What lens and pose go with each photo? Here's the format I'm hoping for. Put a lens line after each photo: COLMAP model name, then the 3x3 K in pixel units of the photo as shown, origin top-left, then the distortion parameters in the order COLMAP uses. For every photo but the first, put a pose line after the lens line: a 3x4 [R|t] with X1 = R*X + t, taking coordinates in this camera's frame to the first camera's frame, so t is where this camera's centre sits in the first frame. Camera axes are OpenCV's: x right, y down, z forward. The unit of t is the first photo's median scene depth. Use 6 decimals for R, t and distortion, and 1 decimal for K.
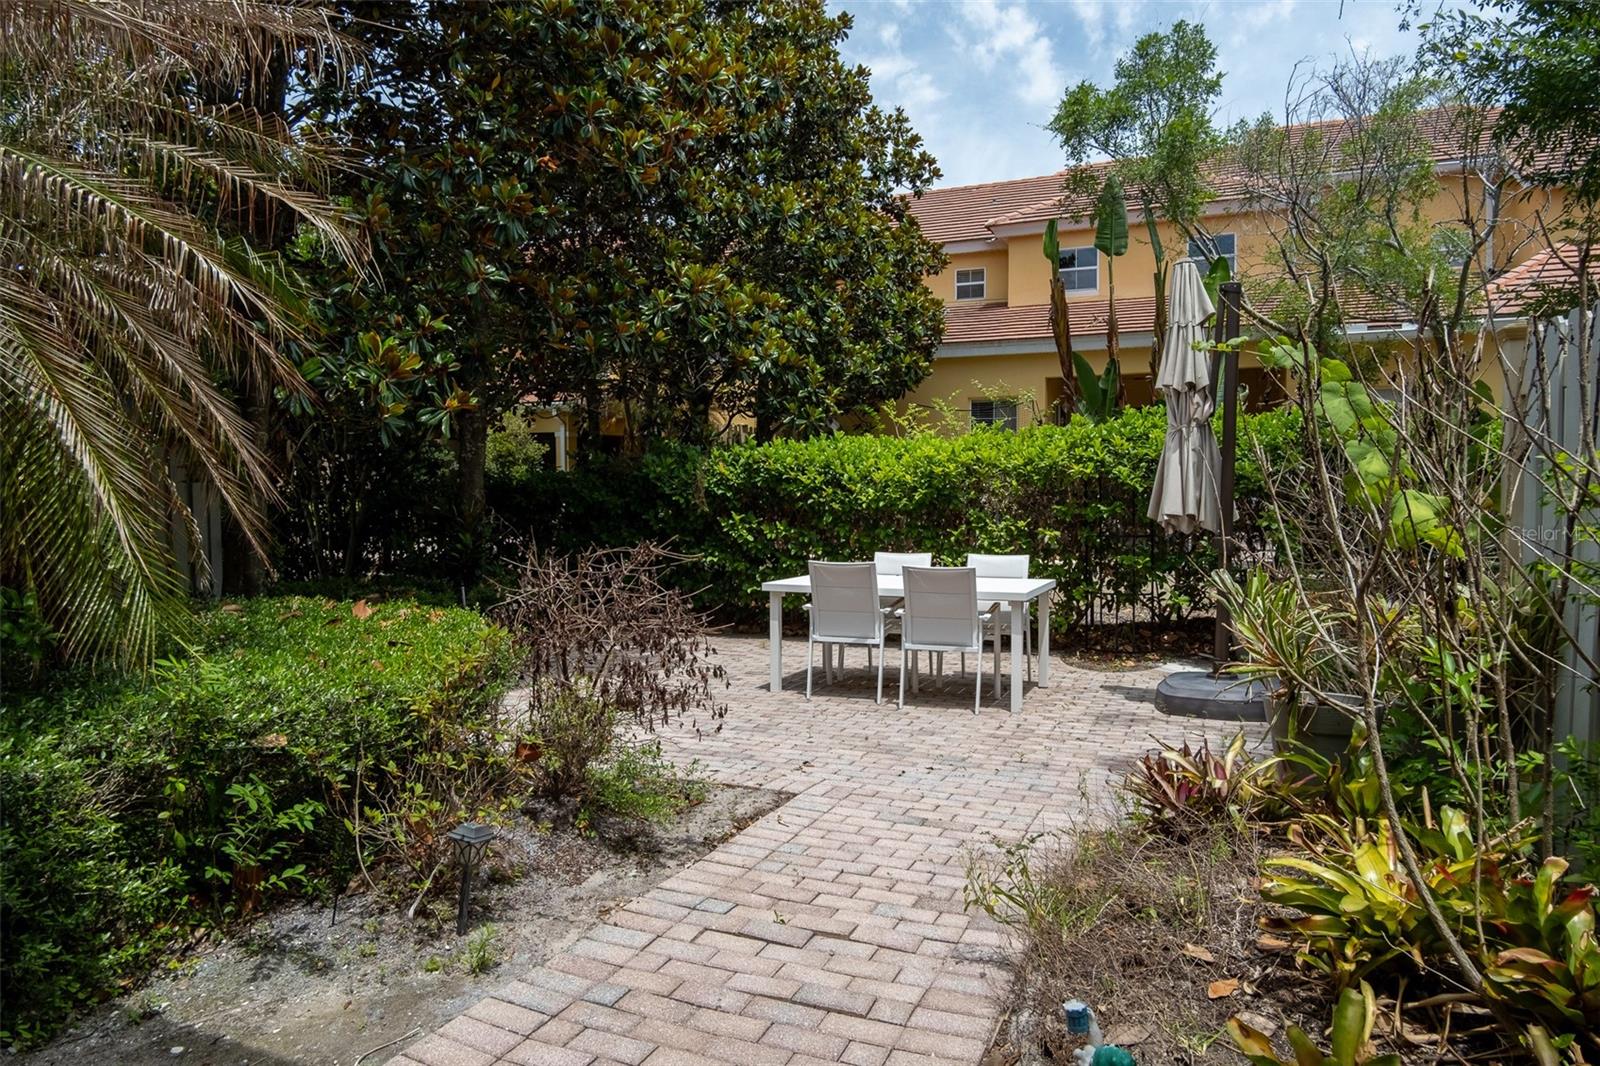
lens RADIAL K [[1006.6, 0, 800.0], [0, 1006.6, 533.0], [0, 0, 1]] dist [-0.012808, 0.000654]
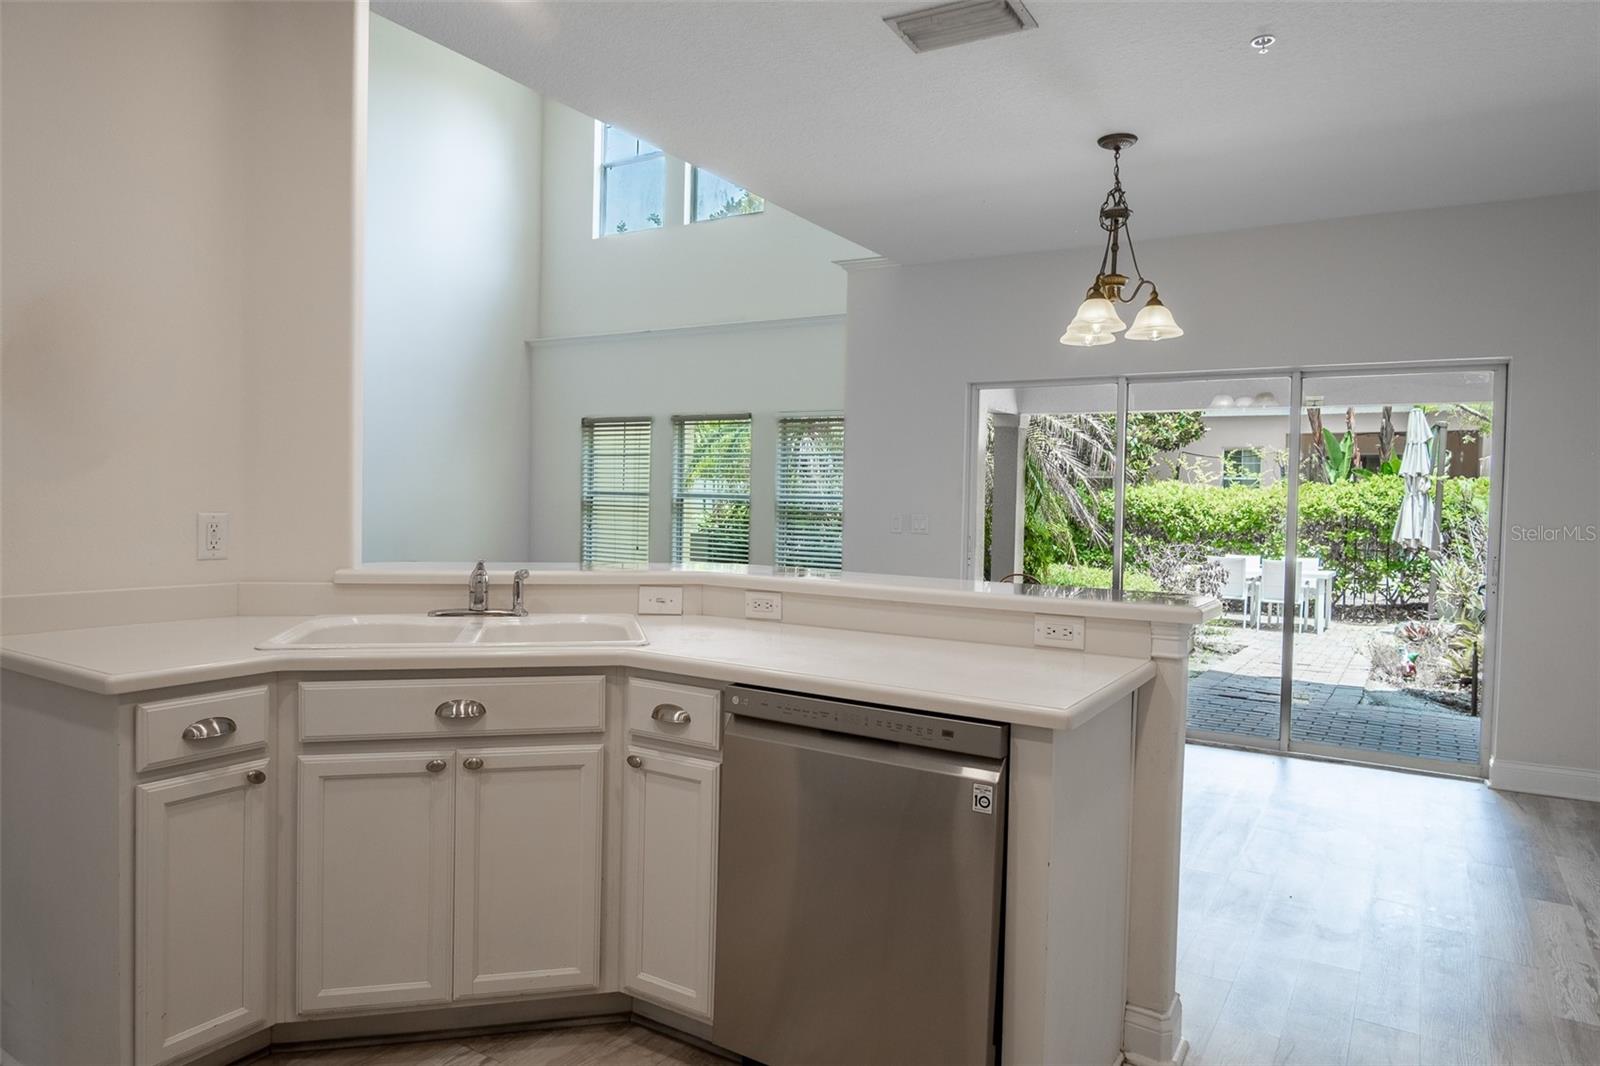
lens RADIAL K [[1006.6, 0, 800.0], [0, 1006.6, 533.0], [0, 0, 1]] dist [-0.012808, 0.000654]
pose [[0.987392, 0.030752, -0.155279, -0.365870], [-0.032693, 0.999416, -0.009961, 0.021267], [0.154882, 0.014912, 0.987820, -0.824030]]
